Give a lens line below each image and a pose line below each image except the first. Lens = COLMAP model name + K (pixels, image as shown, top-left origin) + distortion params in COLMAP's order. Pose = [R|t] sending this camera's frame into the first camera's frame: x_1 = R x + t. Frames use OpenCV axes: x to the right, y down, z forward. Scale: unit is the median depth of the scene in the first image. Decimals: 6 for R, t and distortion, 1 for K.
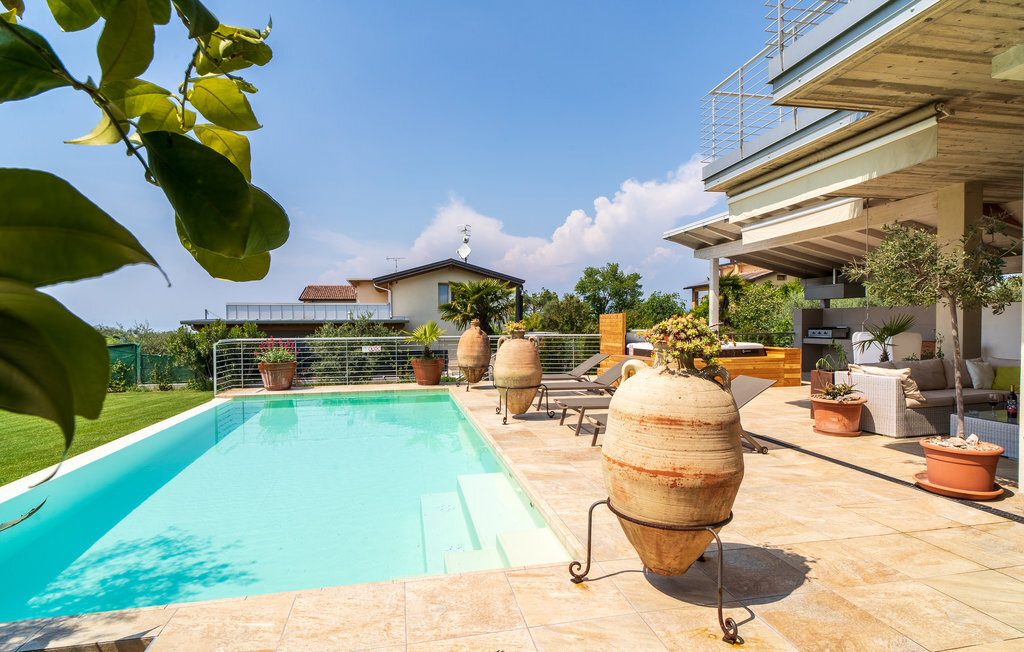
lens RADIAL K [[530.4, 0, 490.3], [0, 530.4, 348.9], [0, 0, 1]] dist [-0.010030, 0.001365]
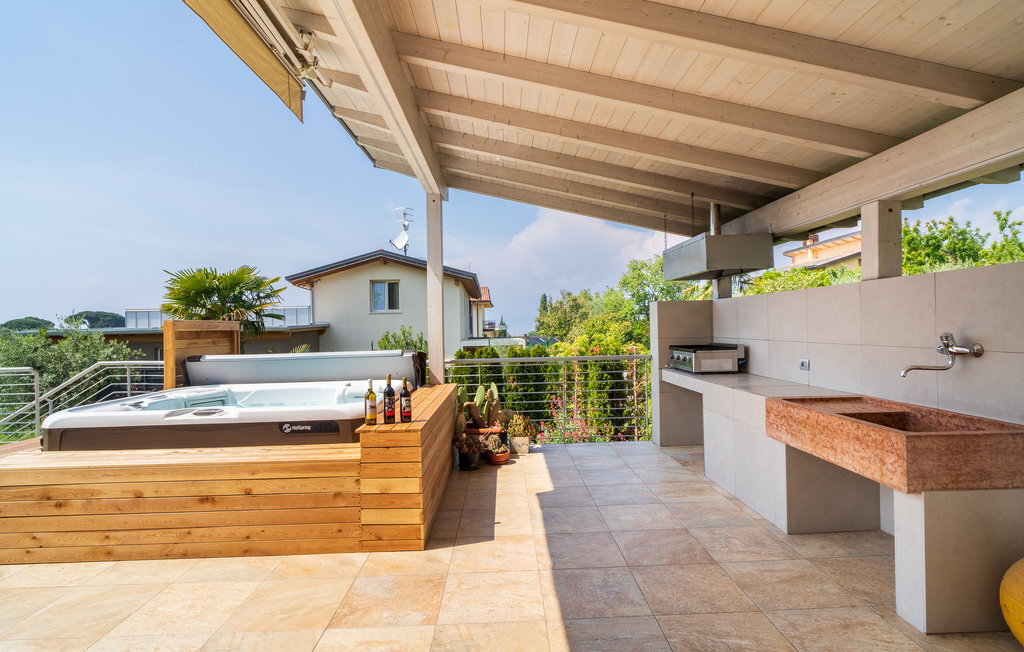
lens RADIAL K [[530.4, 0, 506.7], [0, 530.4, 309.8], [0, 0, 1]] dist [-0.010030, 0.001365]
pose [[0.985319, -0.017752, -0.169796, 0.322073], [0.004771, 0.997054, -0.076560, -0.021296], [0.170654, 0.074626, 0.982501, 0.325530]]
